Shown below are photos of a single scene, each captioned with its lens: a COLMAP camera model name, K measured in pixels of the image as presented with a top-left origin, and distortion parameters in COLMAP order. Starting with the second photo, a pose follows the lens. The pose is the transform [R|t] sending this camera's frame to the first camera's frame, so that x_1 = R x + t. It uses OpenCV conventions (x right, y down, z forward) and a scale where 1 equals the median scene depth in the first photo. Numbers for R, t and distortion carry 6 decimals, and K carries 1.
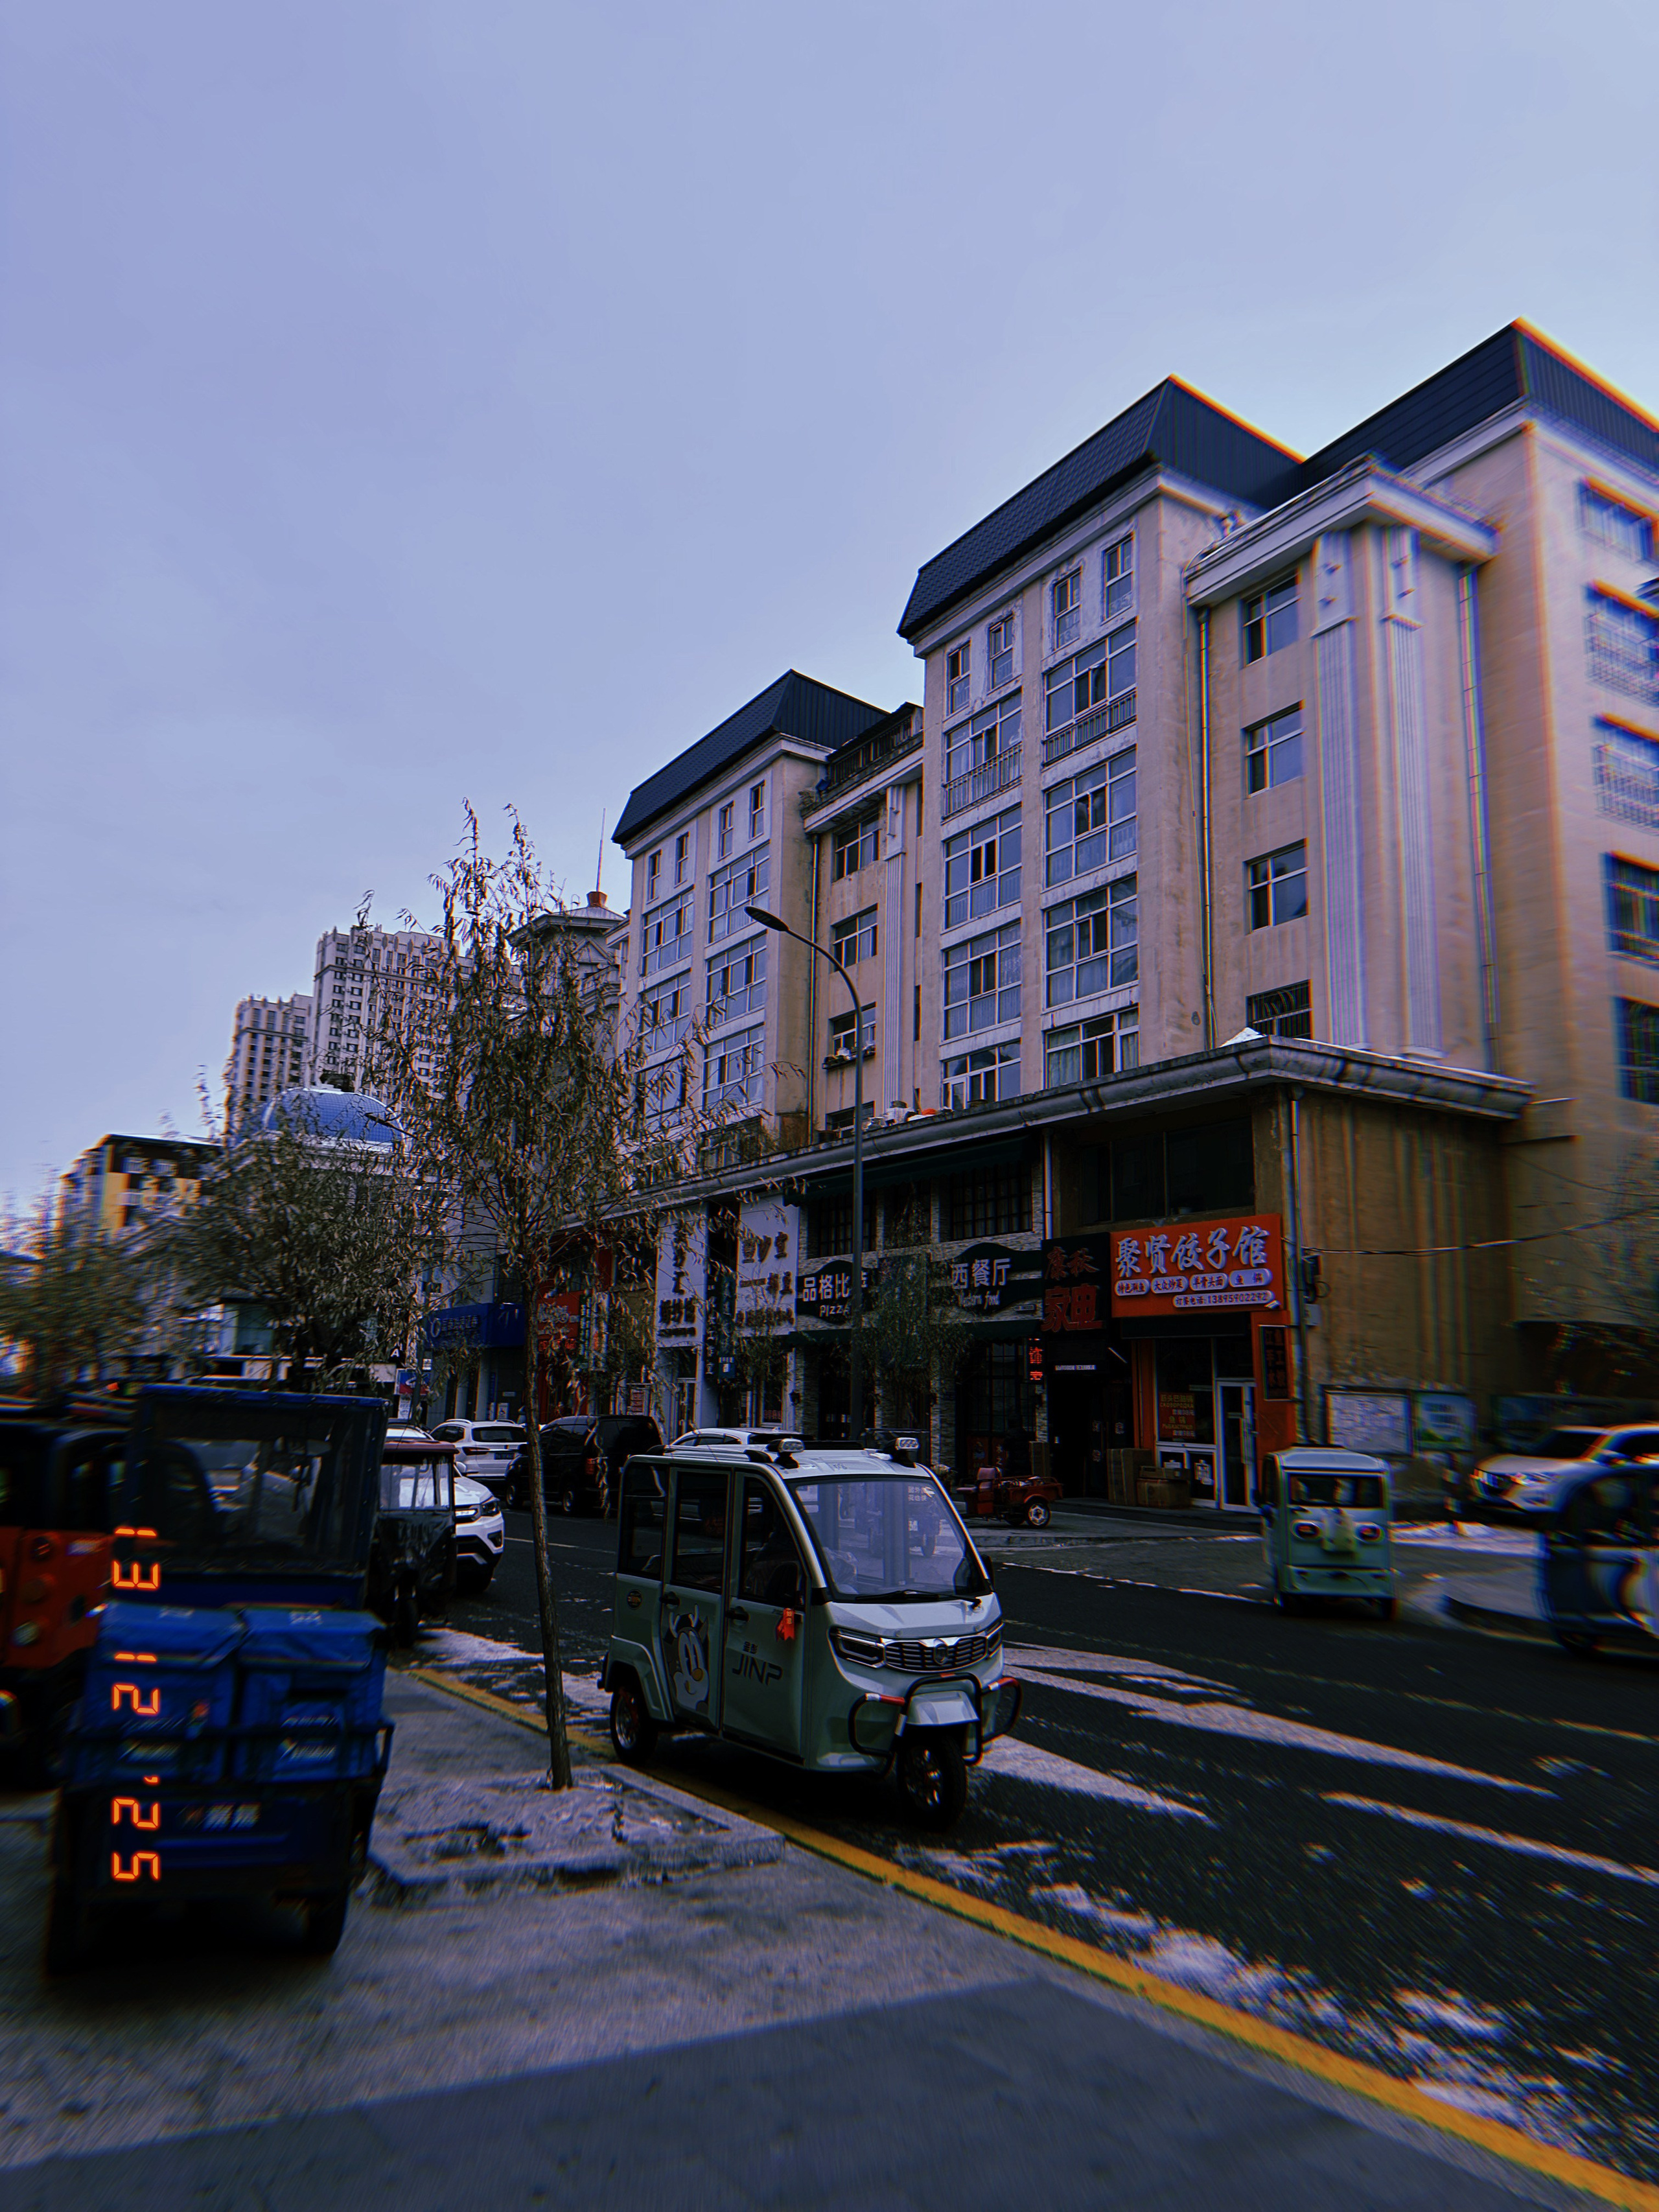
lens RADIAL K [[1552.1, 0, 828.6], [0, 1552.1, 1102.2], [0, 0, 1]] dist [0.054049, -0.010381]
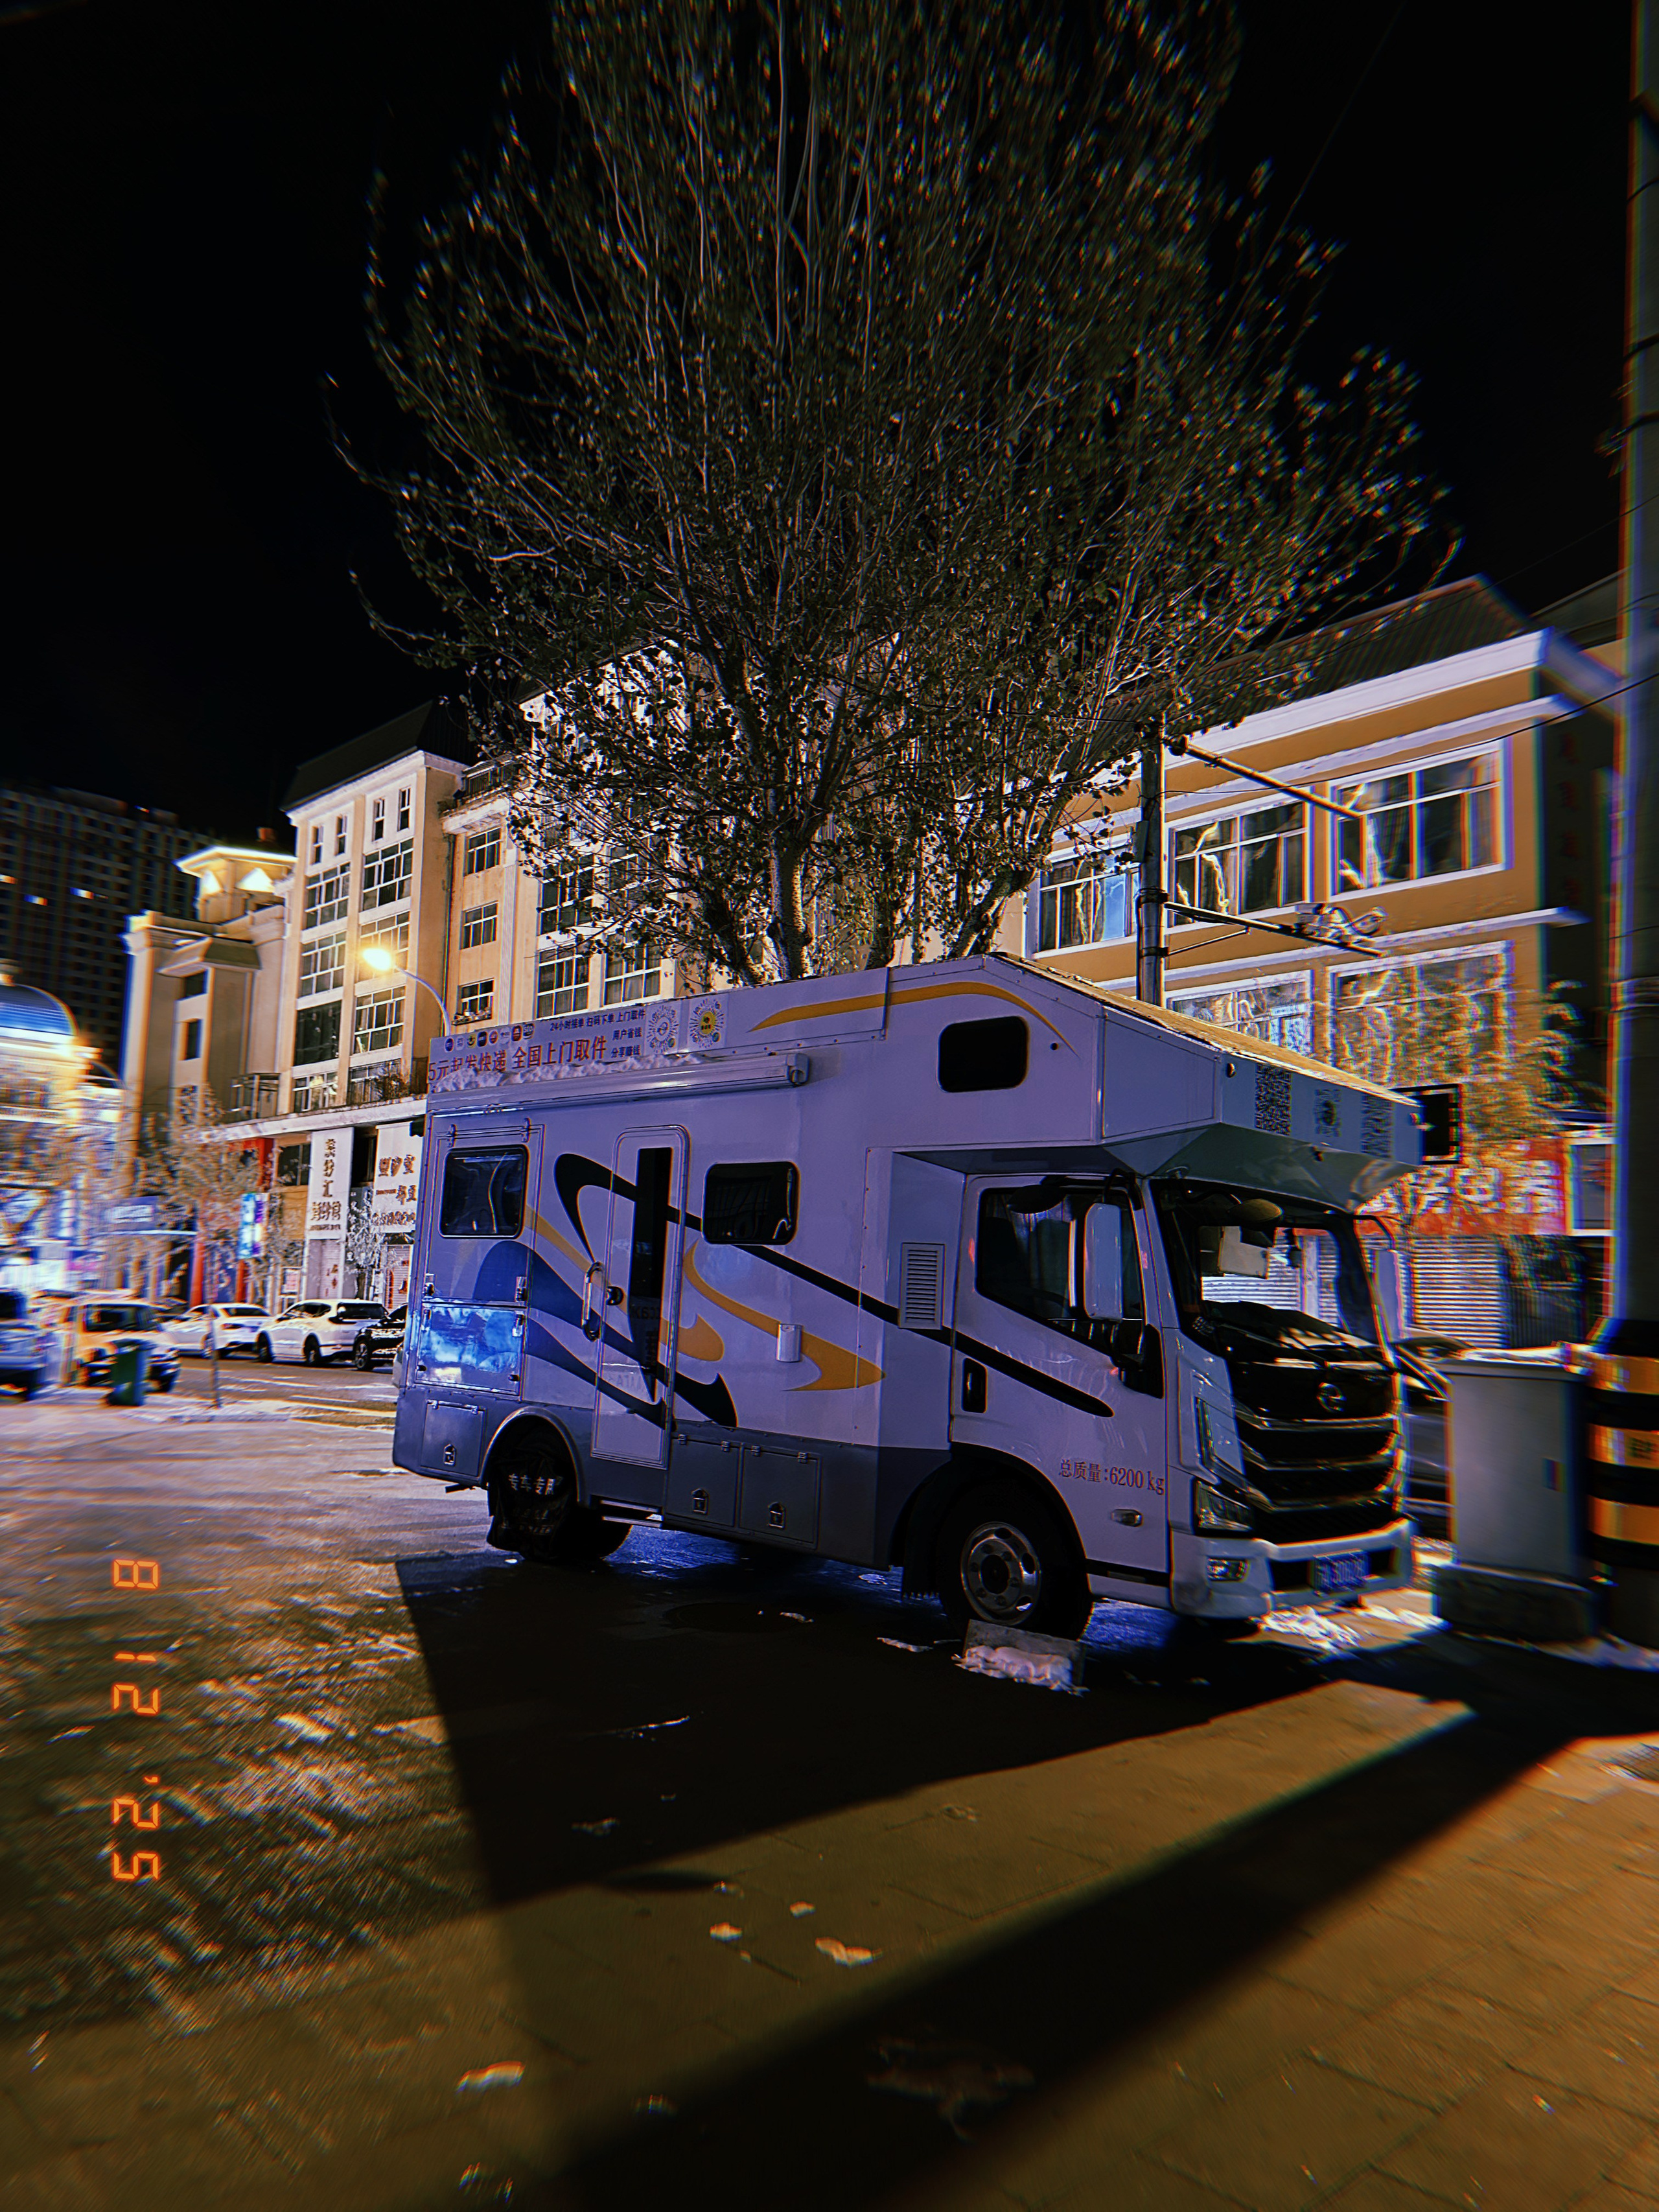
lens RADIAL K [[1552.1, 0, 818.9], [0, 1552.1, 1104.5], [0, 0, 1]] dist [0.054049, -0.010381]
pose [[0.977939, 0.034357, 0.206047, 0.034863], [-0.047654, 0.997065, 0.059920, -0.054386], [-0.203384, -0.068417, 0.976706, -0.367273]]
